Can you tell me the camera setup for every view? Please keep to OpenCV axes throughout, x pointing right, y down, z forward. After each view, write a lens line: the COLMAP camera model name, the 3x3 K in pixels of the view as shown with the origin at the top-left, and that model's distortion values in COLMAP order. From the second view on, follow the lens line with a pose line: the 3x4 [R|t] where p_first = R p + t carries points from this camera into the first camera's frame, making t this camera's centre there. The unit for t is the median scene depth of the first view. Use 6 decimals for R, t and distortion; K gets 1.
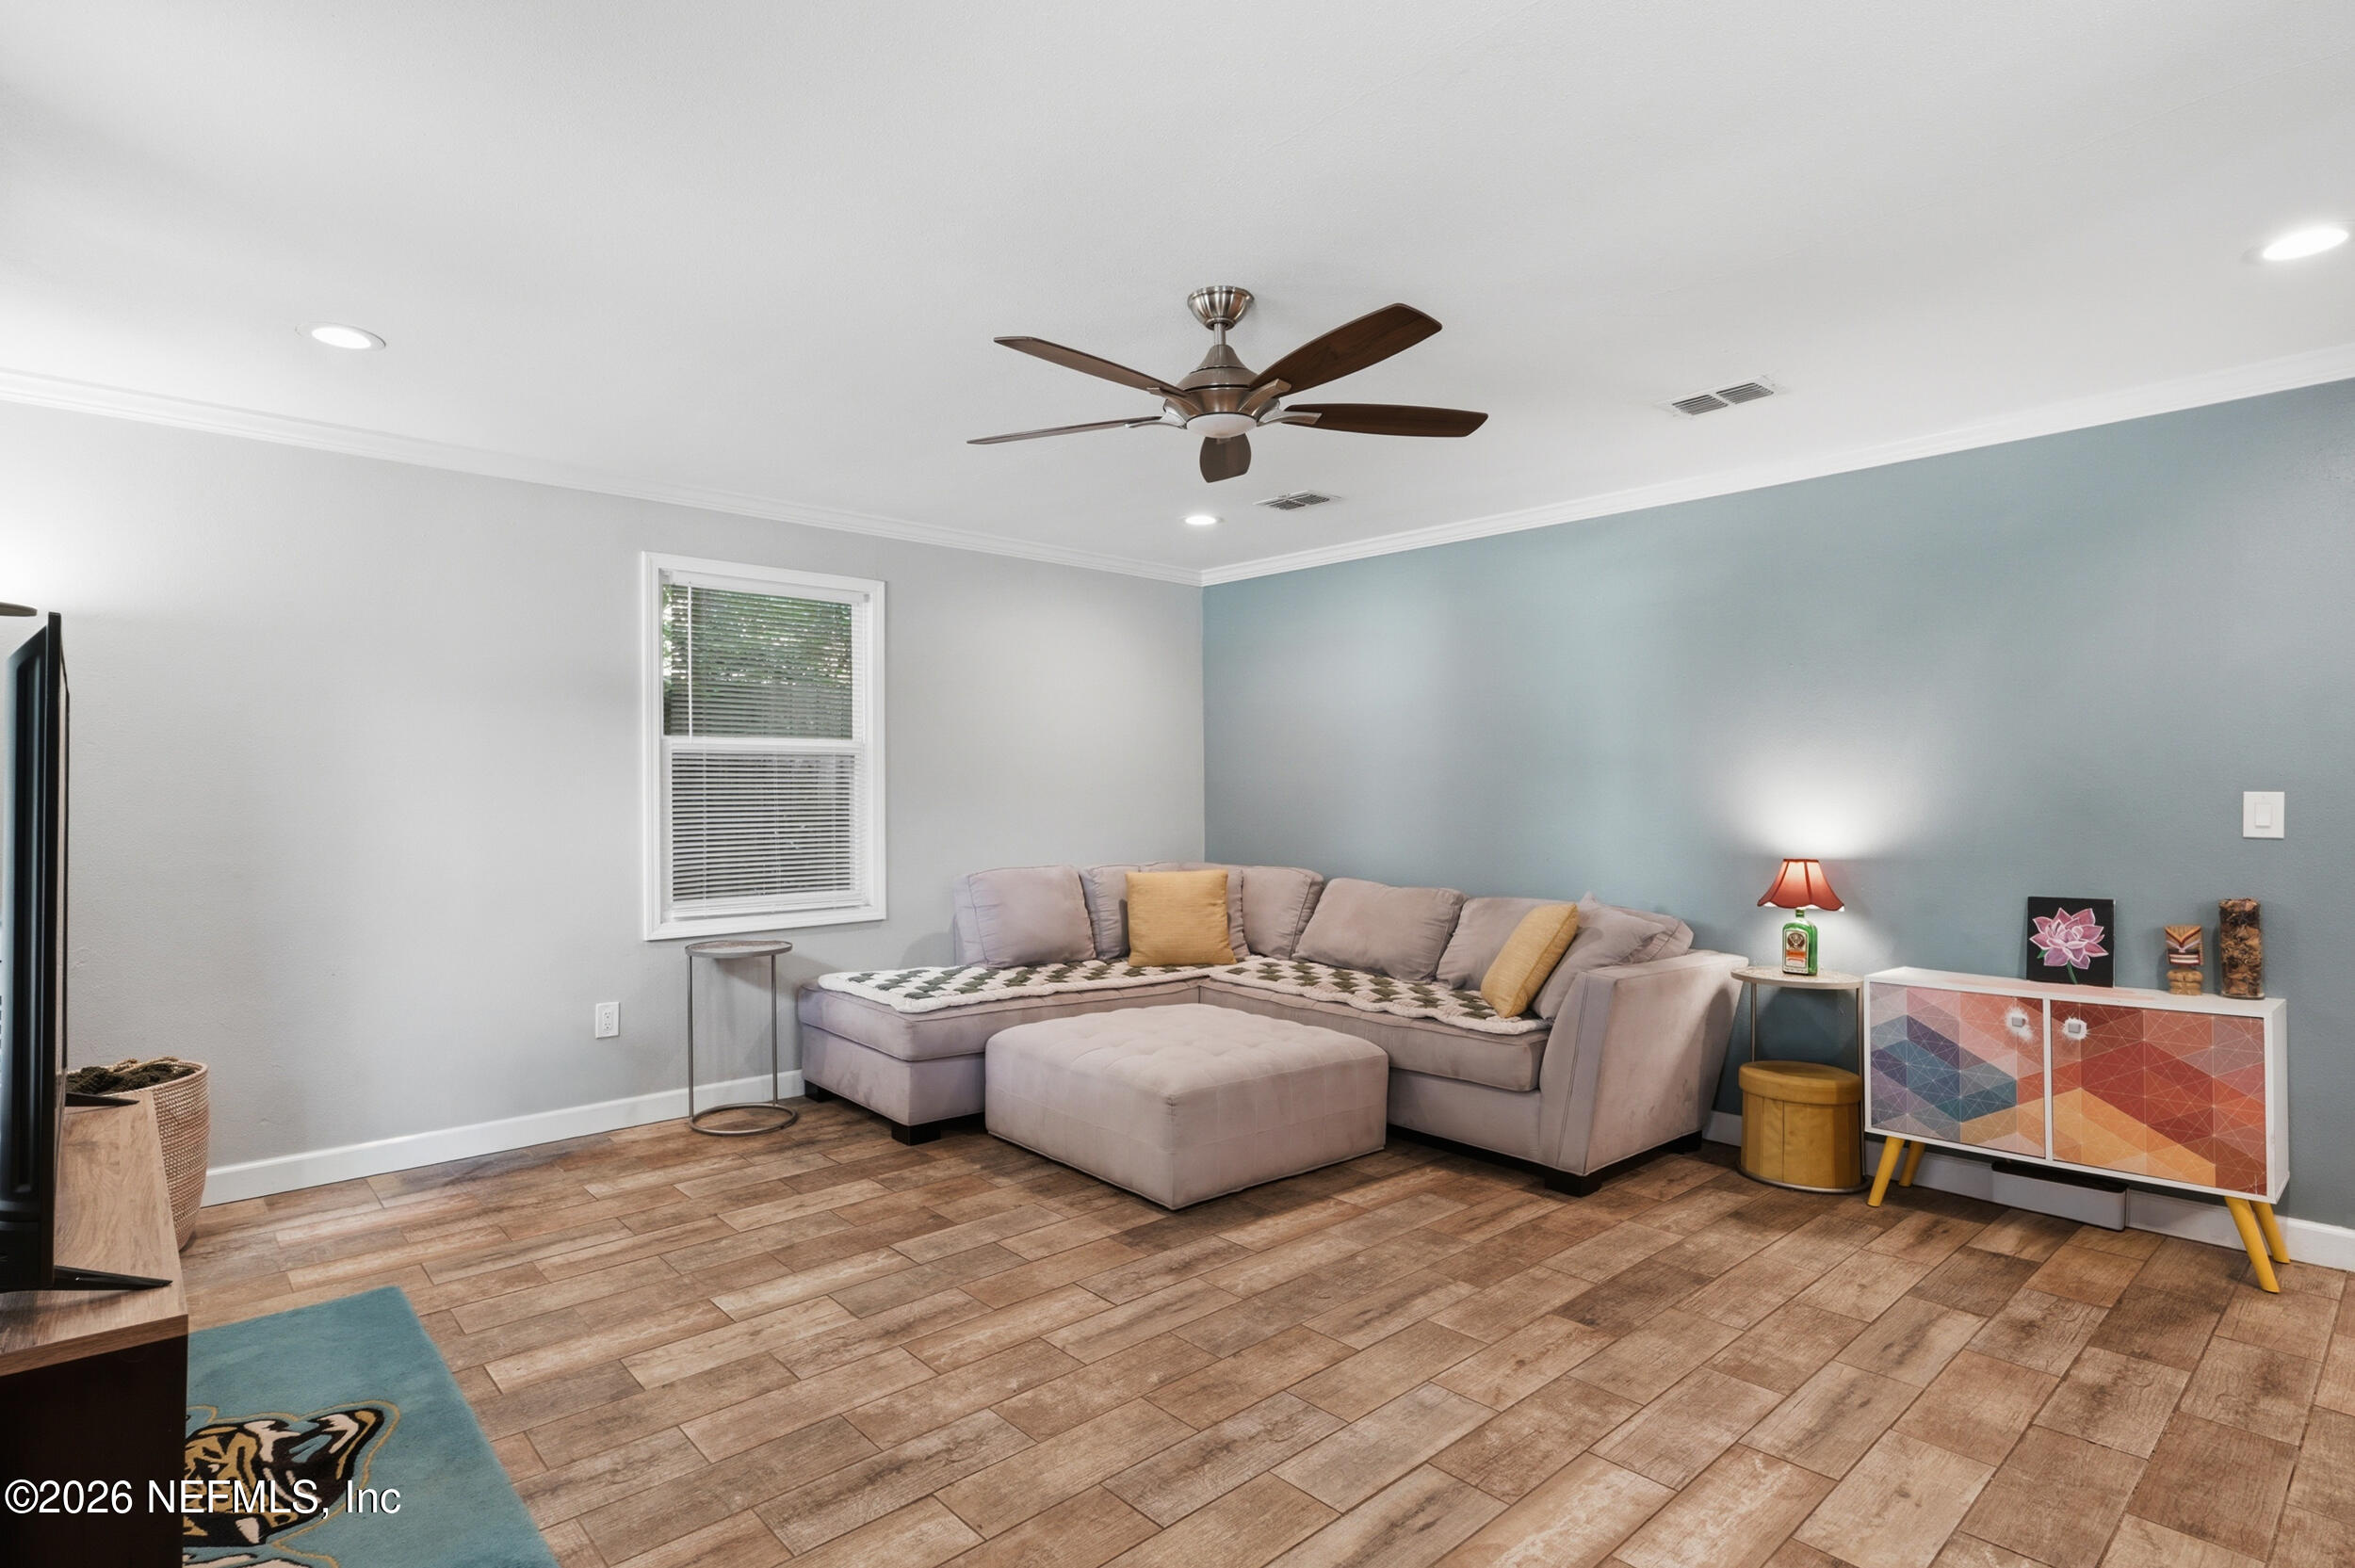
lens RADIAL K [[1167.1, 0, 1134.9], [0, 1167.1, 787.7], [0, 0, 1]] dist [0.000488, 0.000179]
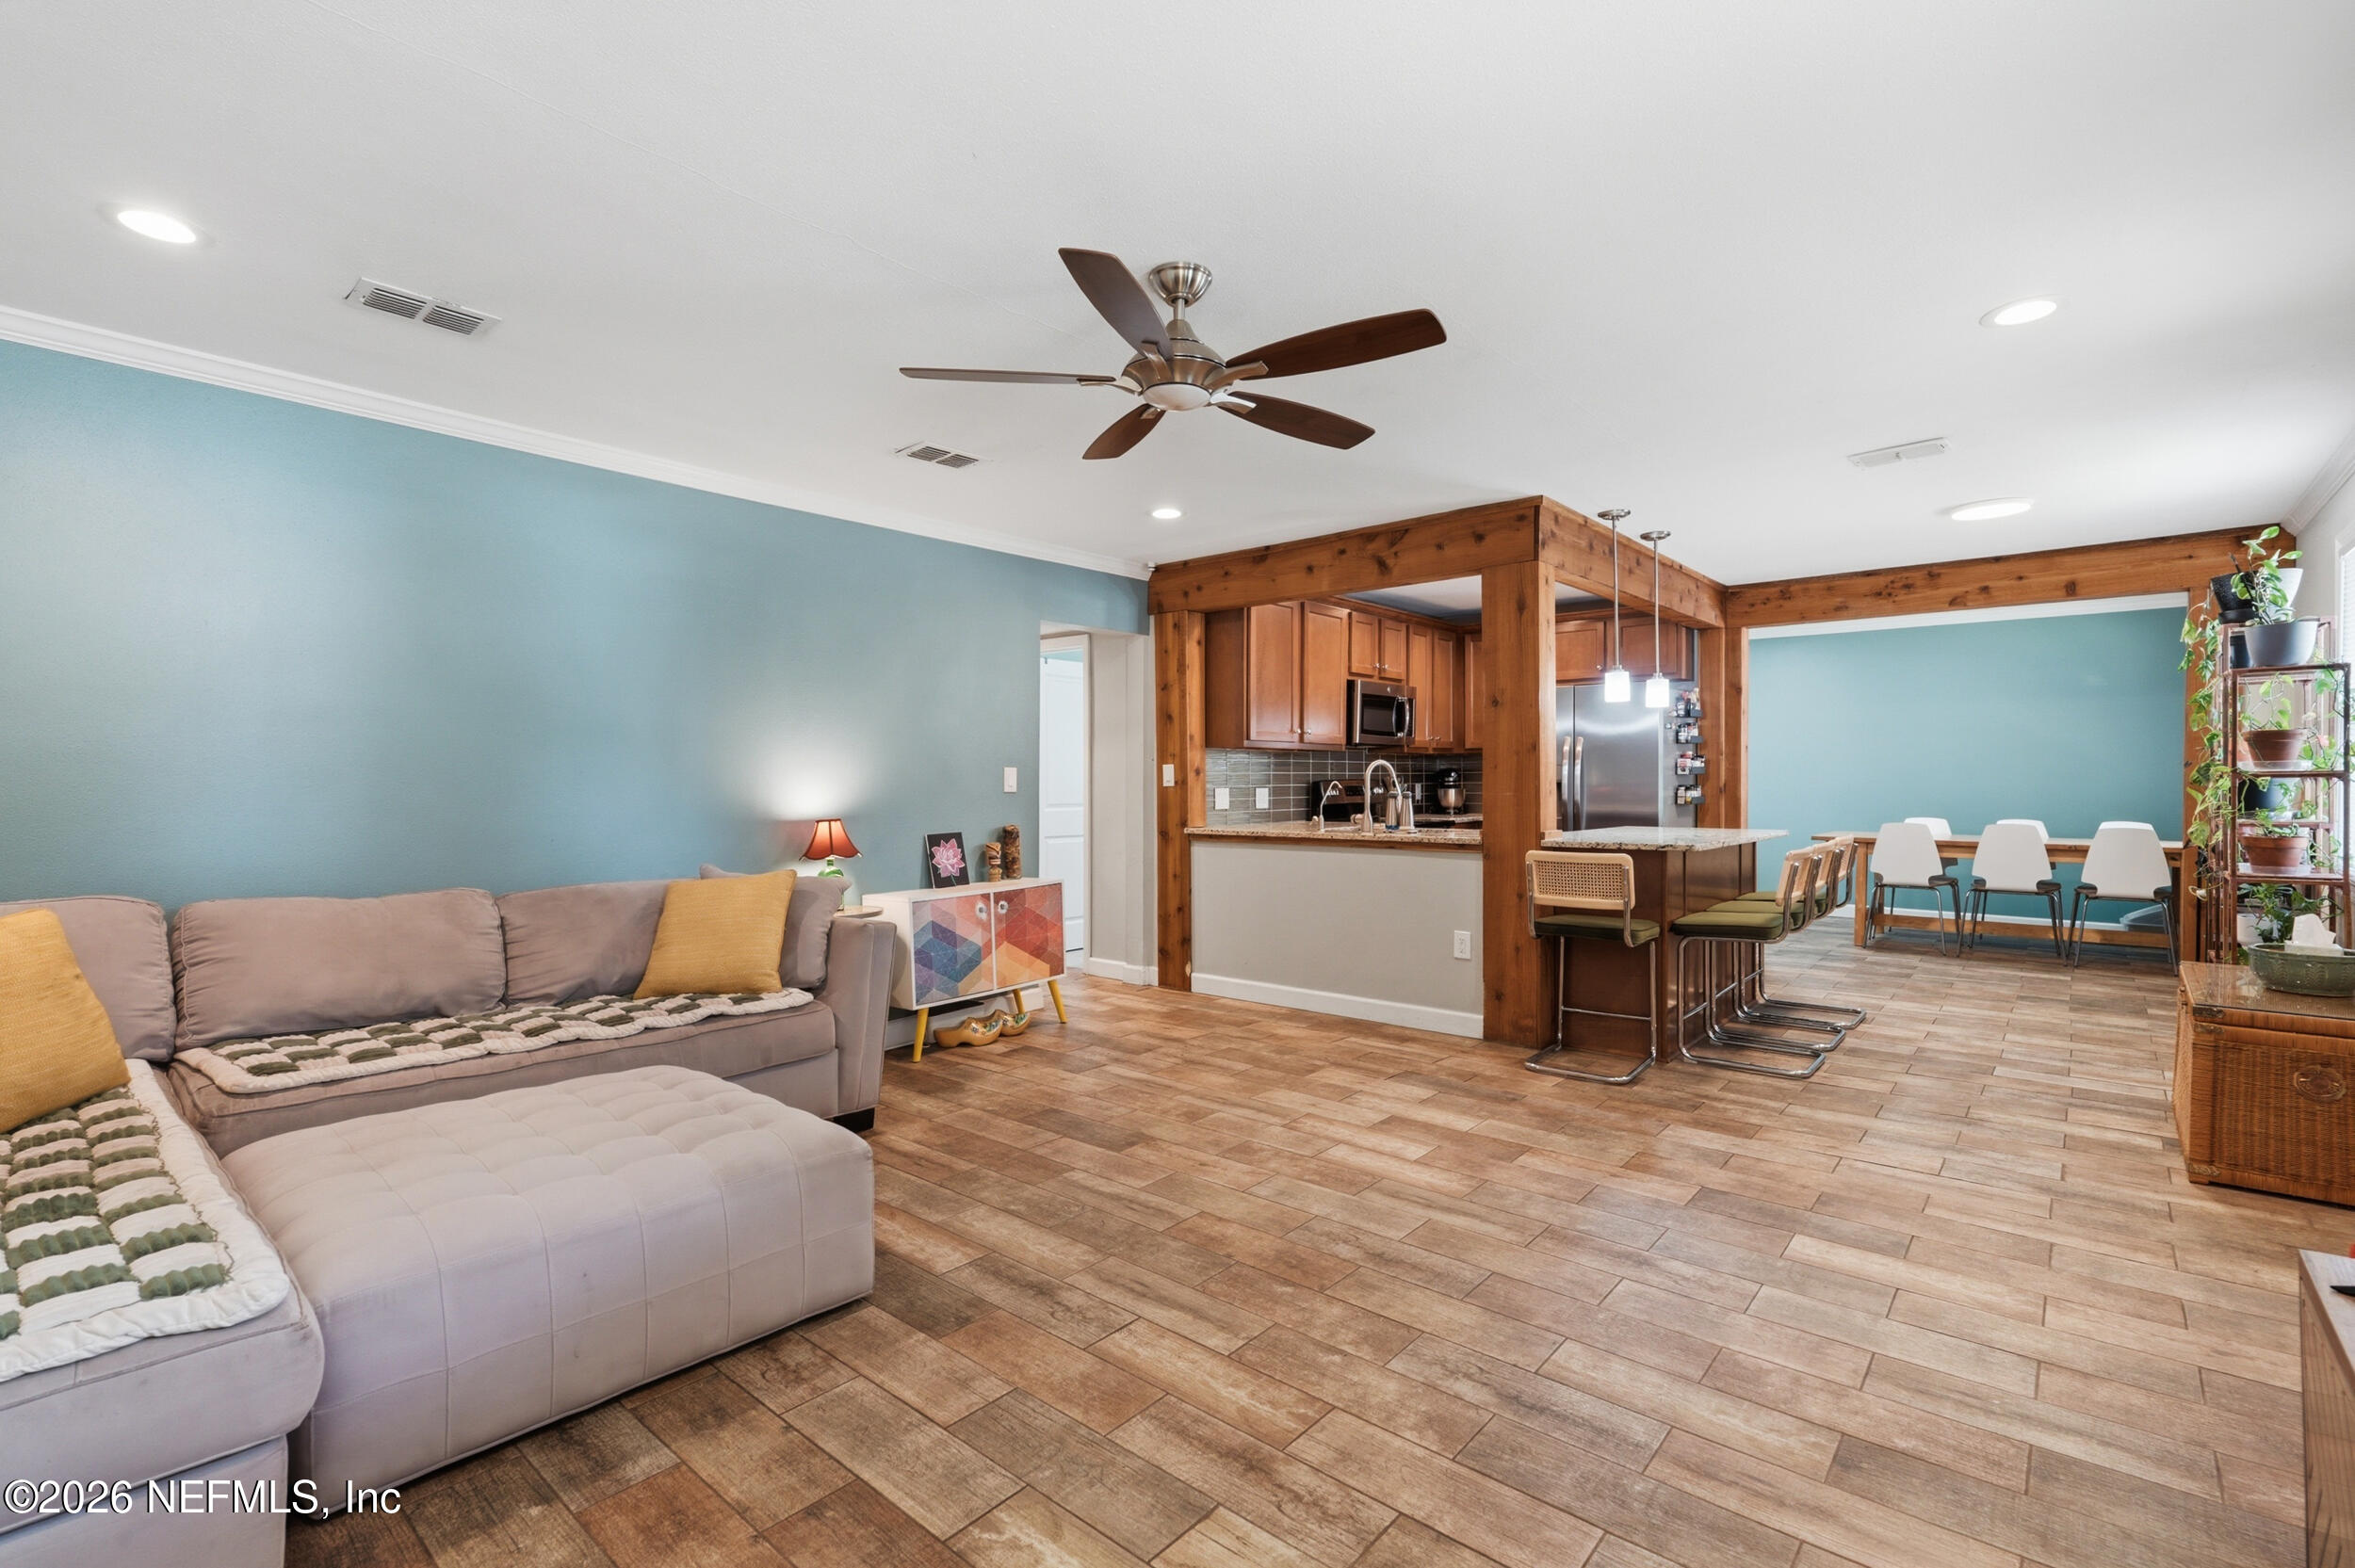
lens RADIAL K [[1056.0, 0, 1177.5], [0, 1056.0, 784.0], [0, 0, 1]] dist [0.001248, 0.000117]
pose [[-0.136936, -0.000628, 0.990580, -0.786864], [0.002230, 0.999997, 0.000942, 0.031156], [-0.990577, 0.002338, -0.136934, 1.033622]]
